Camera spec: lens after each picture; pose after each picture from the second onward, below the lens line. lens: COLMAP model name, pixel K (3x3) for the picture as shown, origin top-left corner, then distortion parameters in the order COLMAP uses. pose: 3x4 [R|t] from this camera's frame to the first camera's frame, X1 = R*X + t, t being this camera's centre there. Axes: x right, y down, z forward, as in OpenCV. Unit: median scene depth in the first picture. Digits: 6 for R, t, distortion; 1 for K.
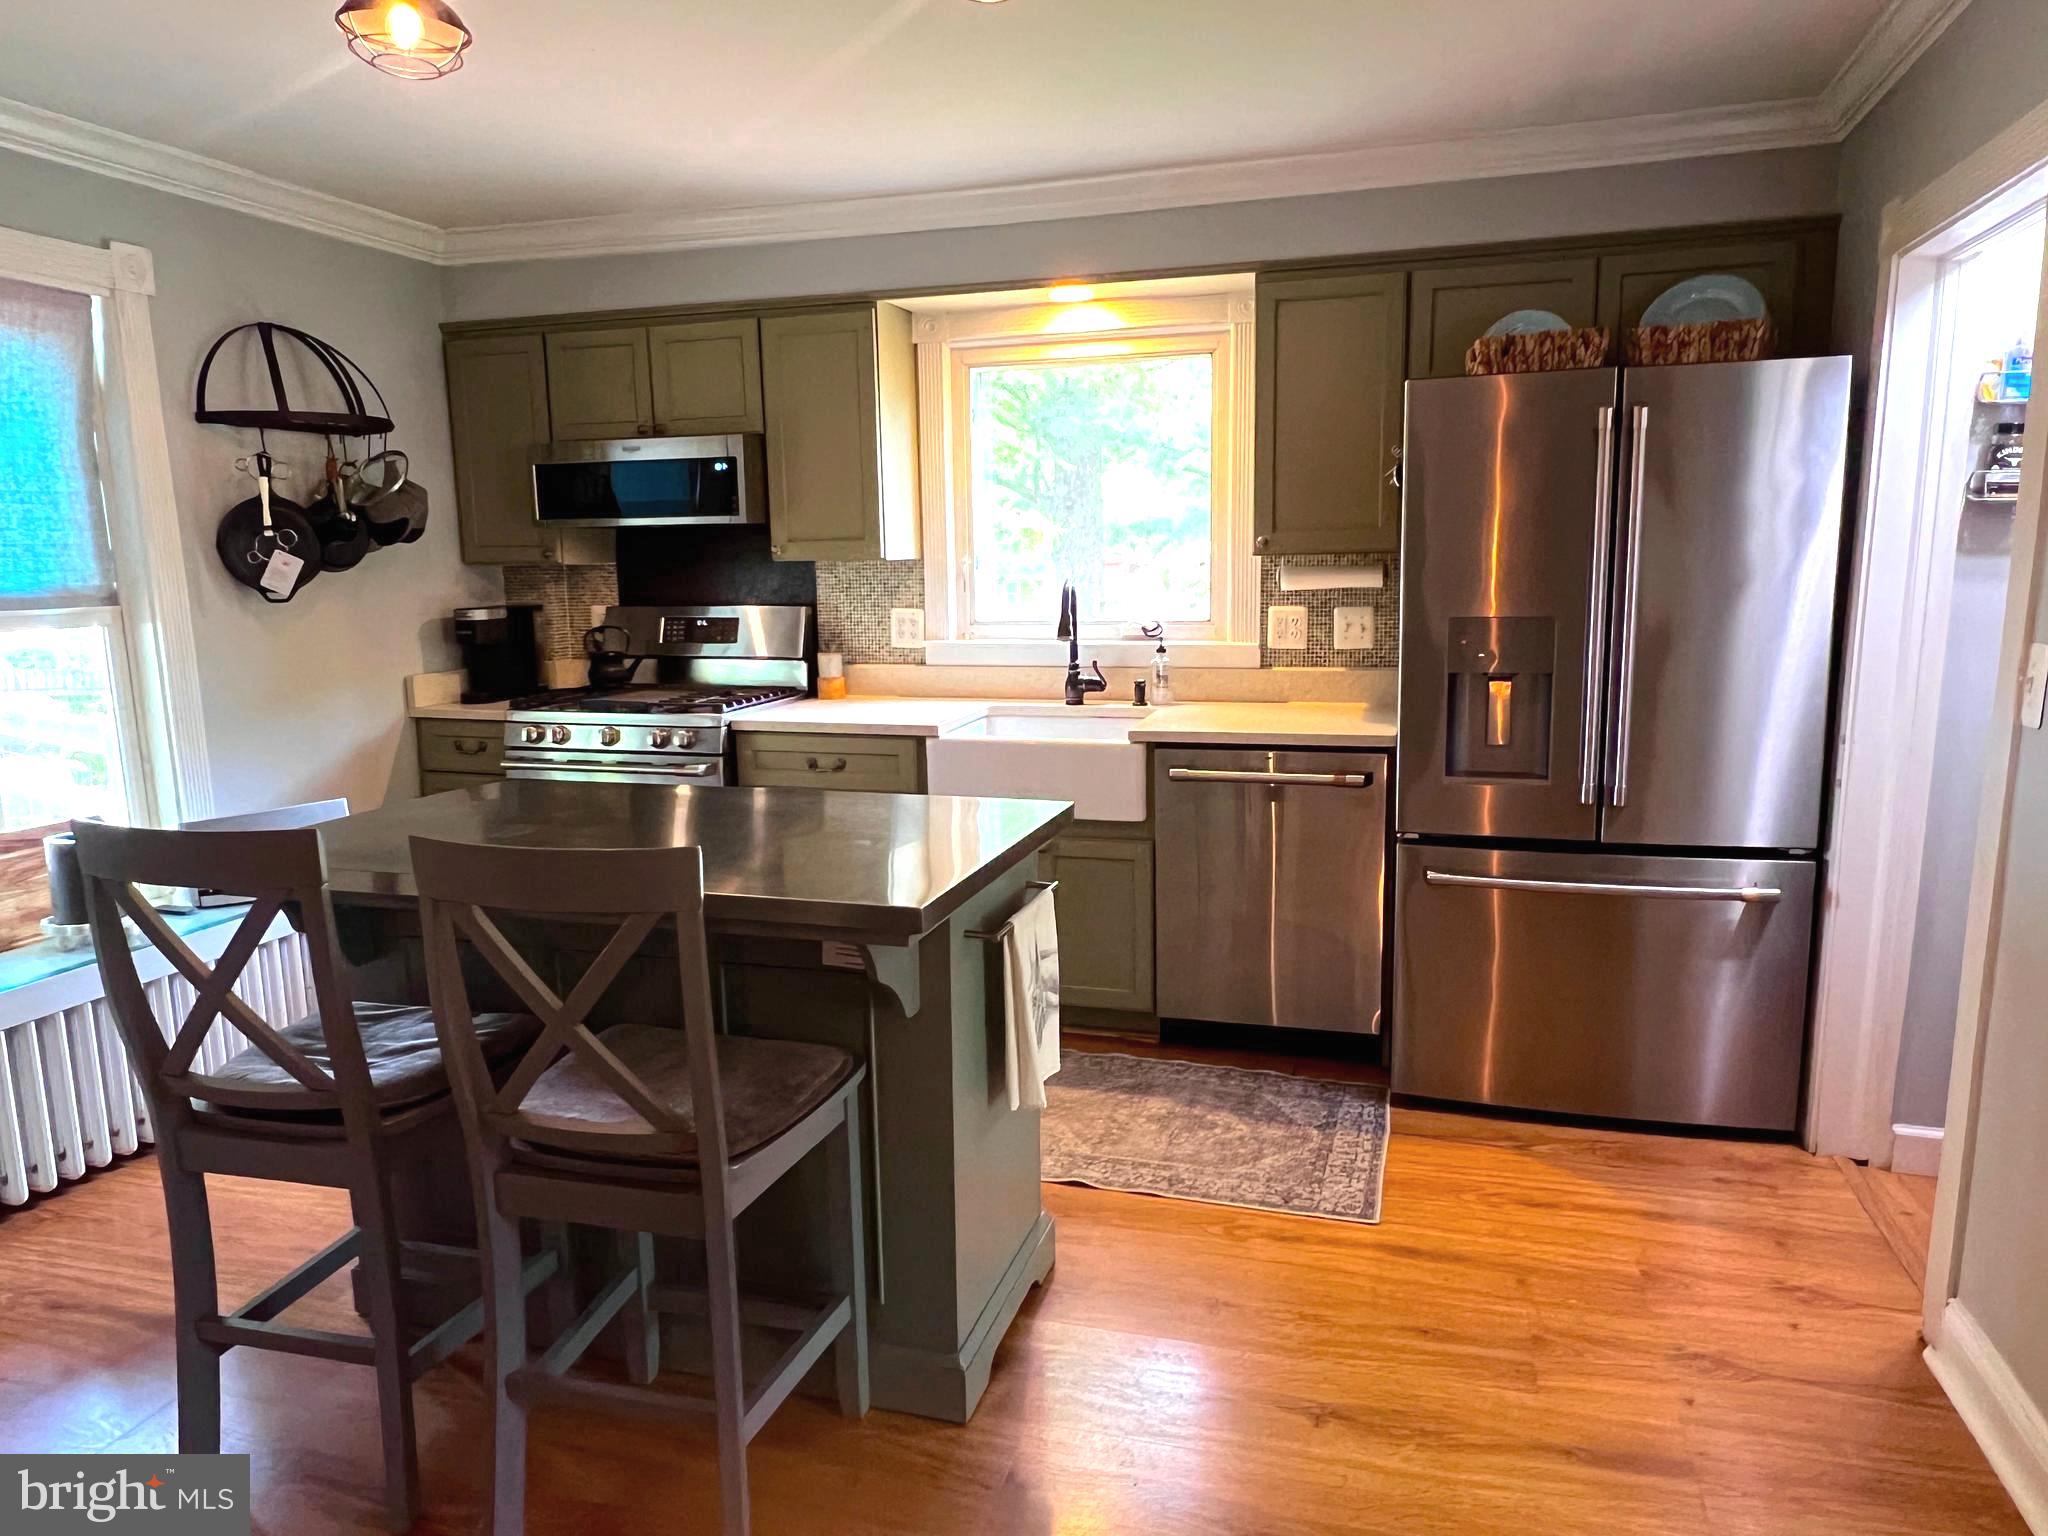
lens RADIAL K [[1372.8, 0, 1023.6], [0, 1372.8, 774.9], [0, 0, 1]] dist [0.001338, -0.005758]
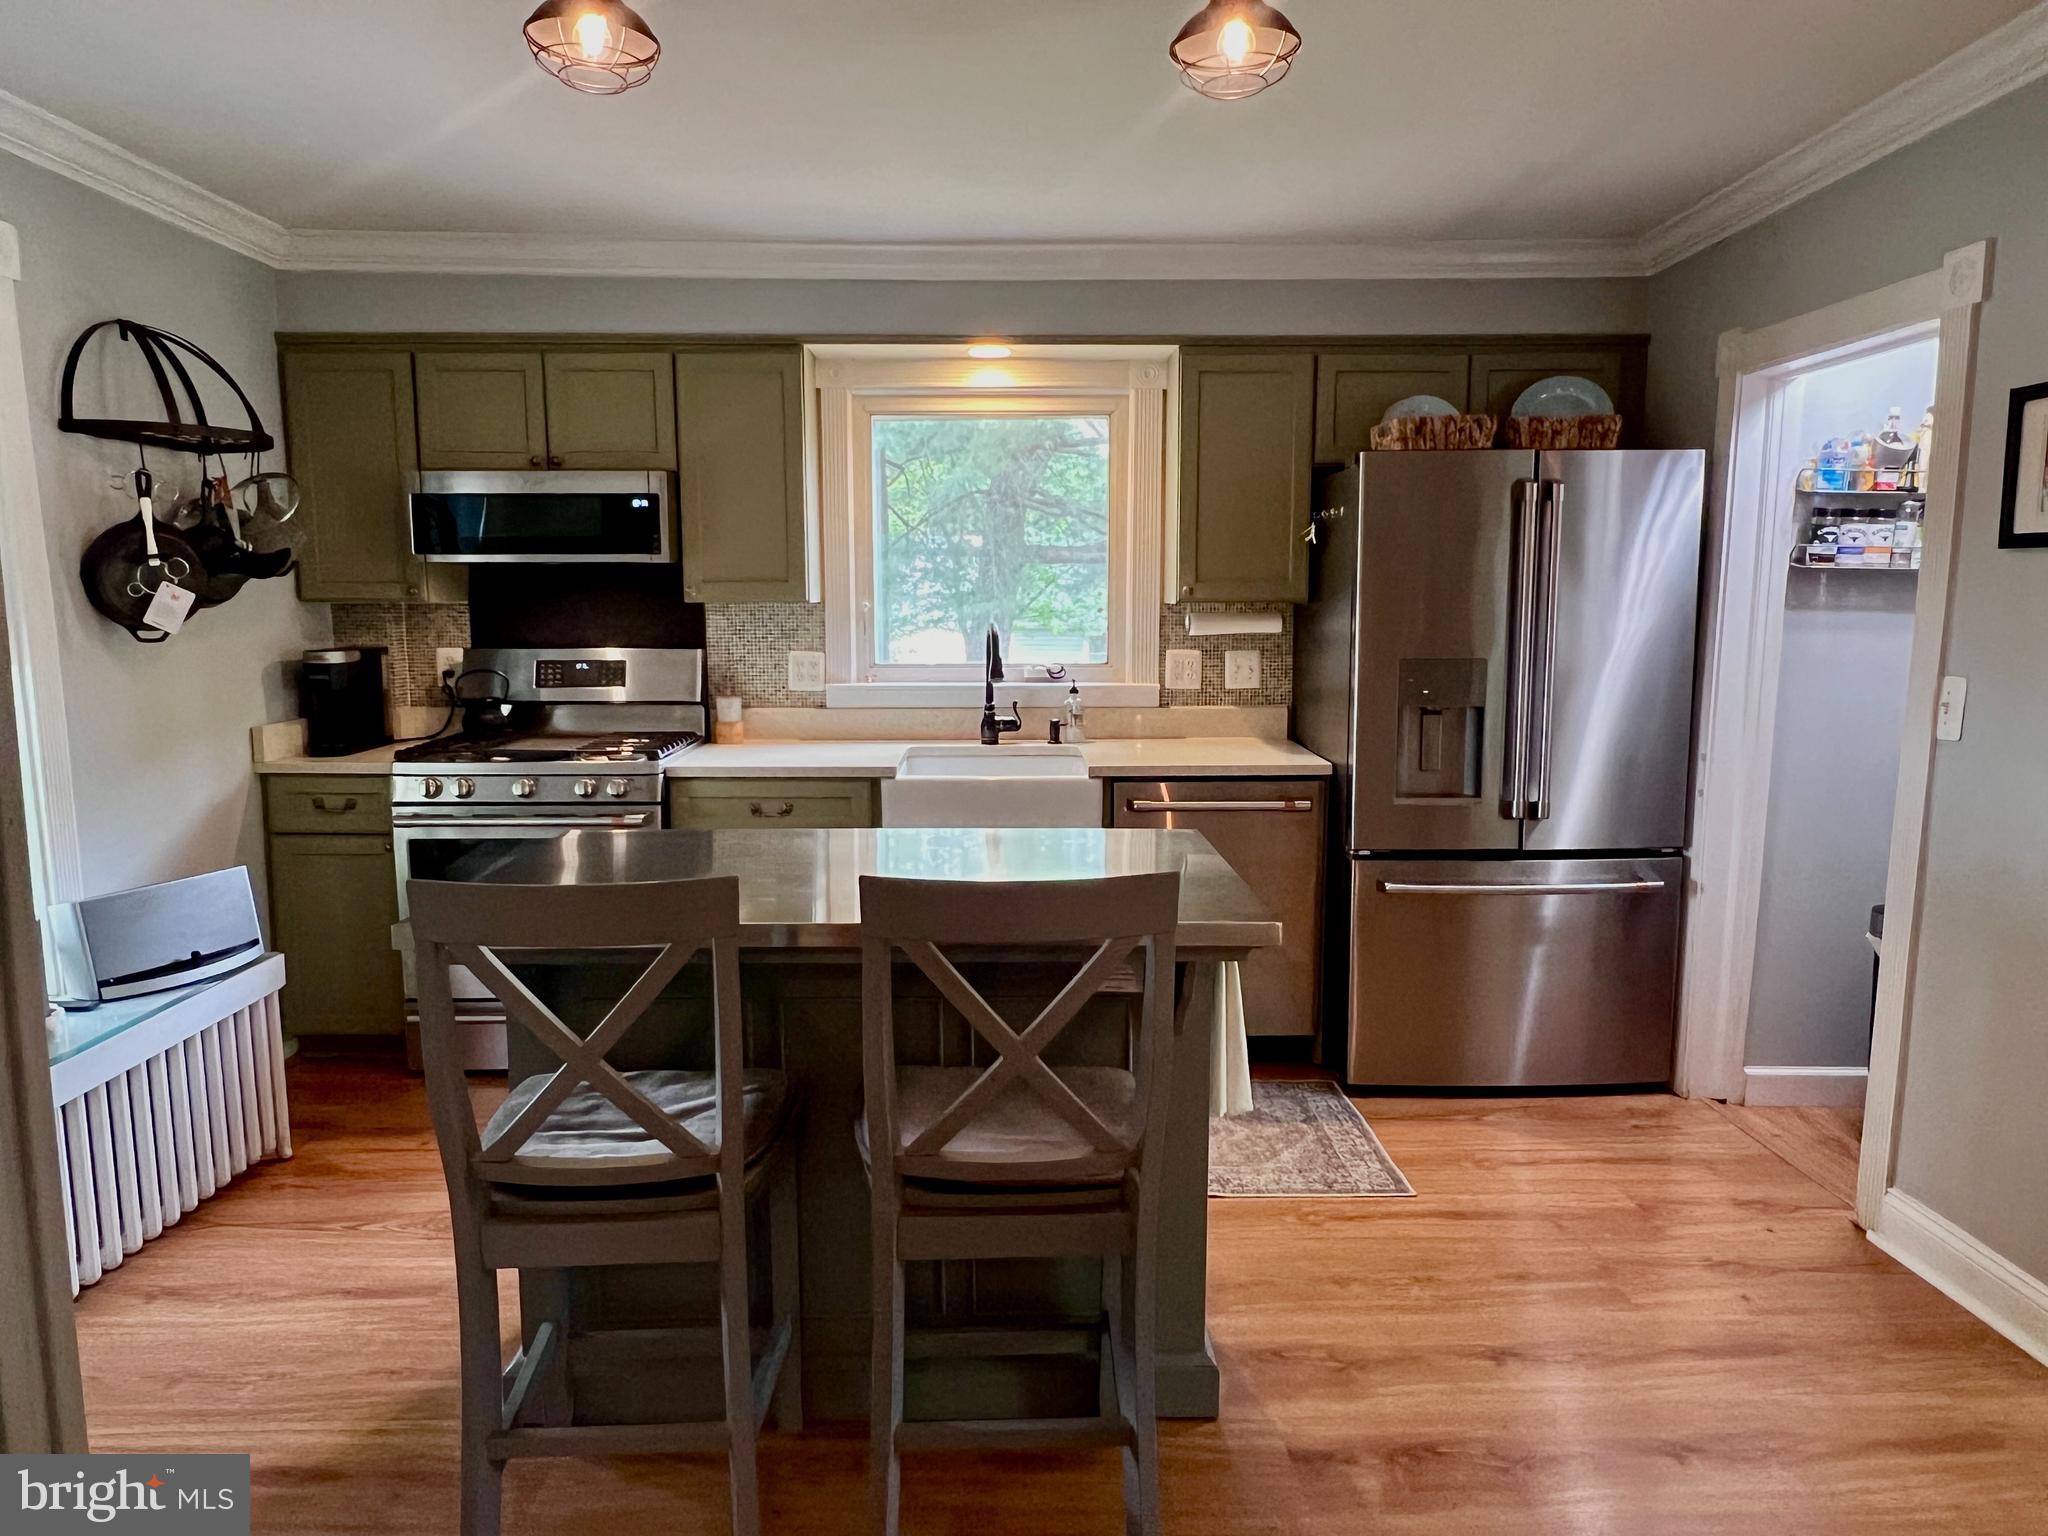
lens RADIAL K [[1372.8, 0, 1015.3], [0, 1372.8, 776.0], [0, 0, 1]] dist [0.001338, -0.005758]
pose [[0.949601, -0.026330, 0.312352, -0.305739], [0.036583, 0.998966, -0.027010, 0.001378], [-0.311318, 0.037075, 0.949582, 0.015783]]
